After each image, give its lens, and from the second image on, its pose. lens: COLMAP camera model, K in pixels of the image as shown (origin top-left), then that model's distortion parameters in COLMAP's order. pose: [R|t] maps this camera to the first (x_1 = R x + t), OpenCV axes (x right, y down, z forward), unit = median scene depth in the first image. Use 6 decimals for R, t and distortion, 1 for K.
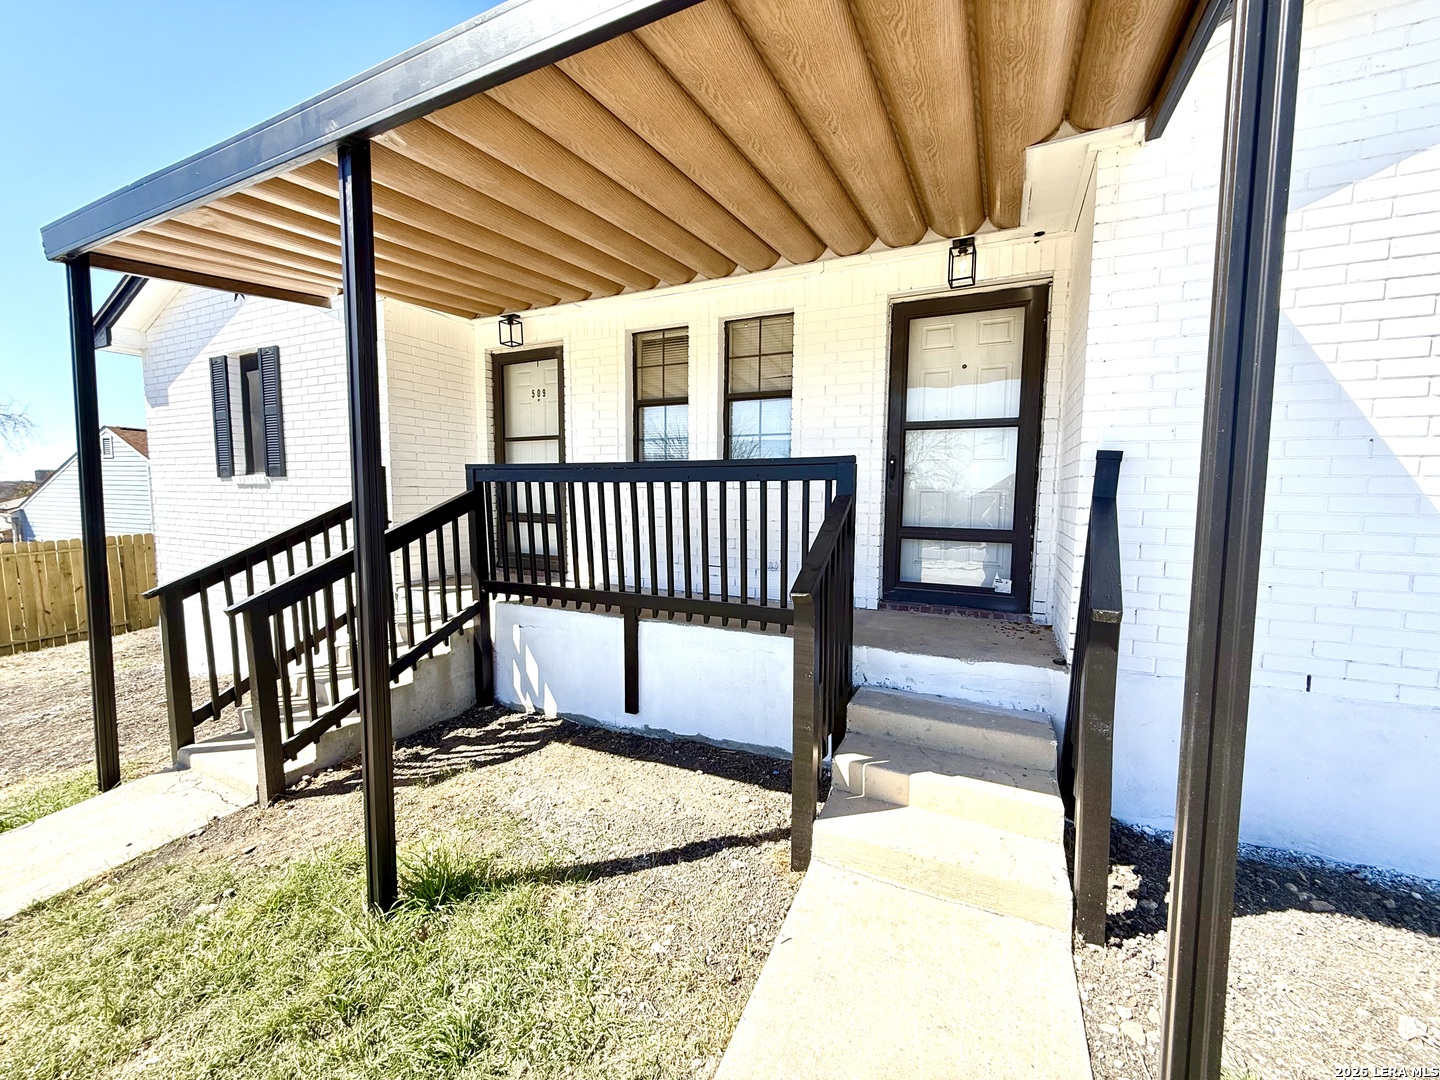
lens RADIAL K [[573.2, 0, 720.0], [0, 573.2, 540.0], [0, 0, 1]] dist [-0.000247, 0.000272]
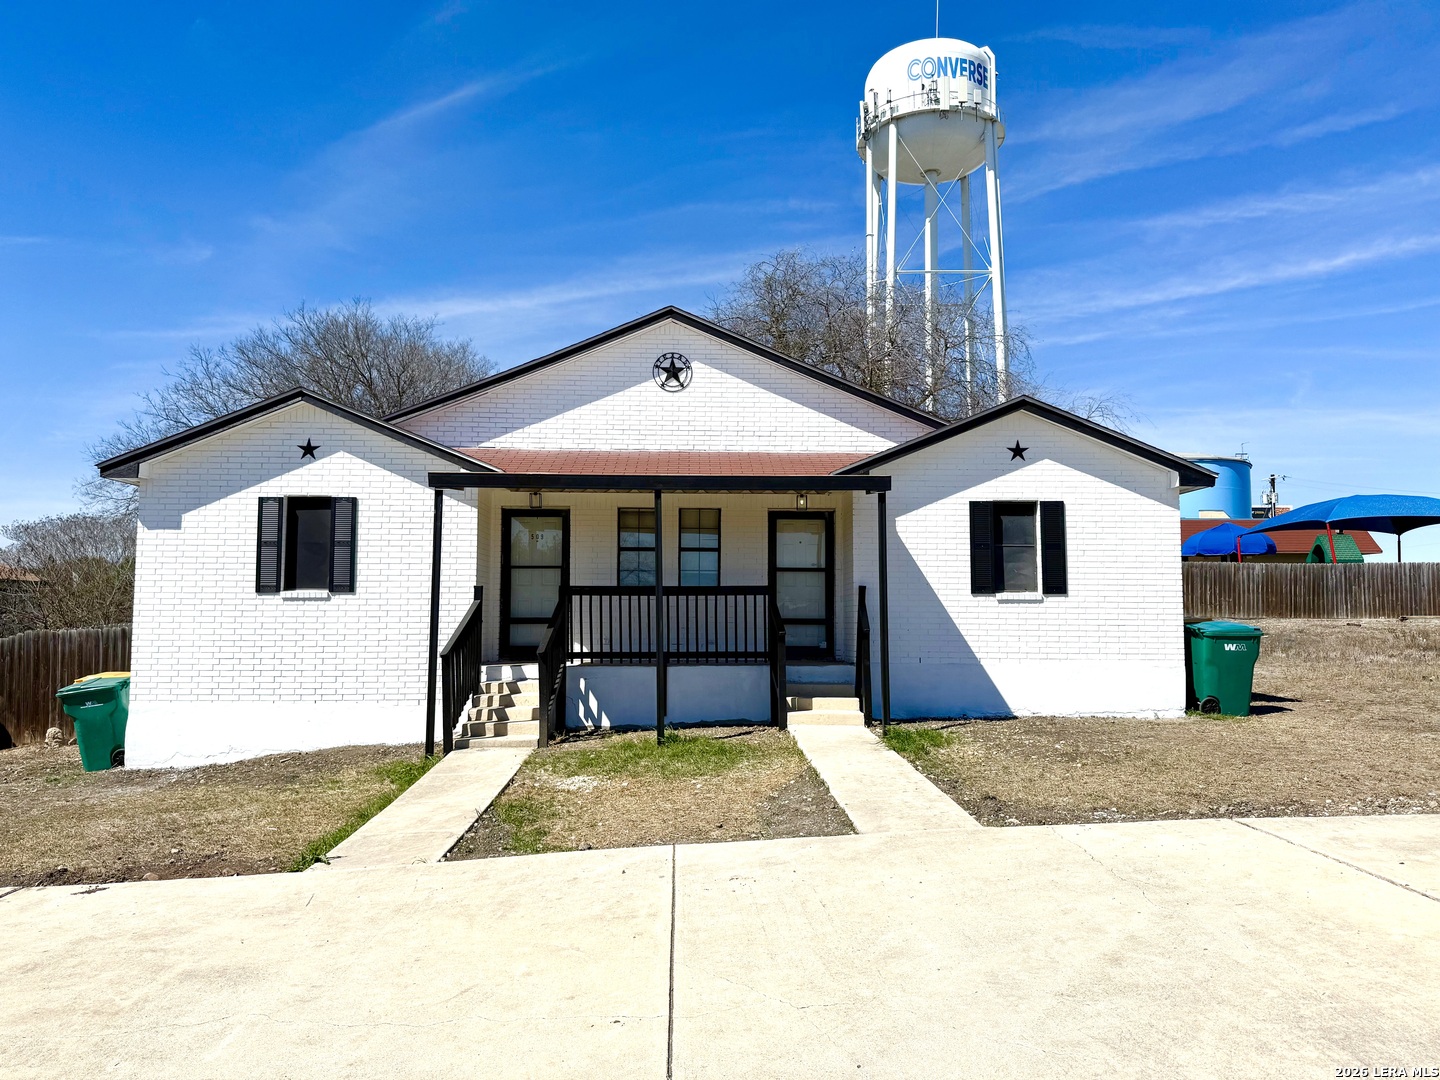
lens RADIAL K [[1010.3, 0, 720.0], [0, 1010.3, 540.0], [0, 0, 1]] dist [0.004120, 0.000484]
pose [[0.889828, 0.028776, 0.455388, -1.524401], [0.045837, 0.987324, -0.151954, 0.240547], [-0.453989, 0.156087, 0.877229, -2.122057]]
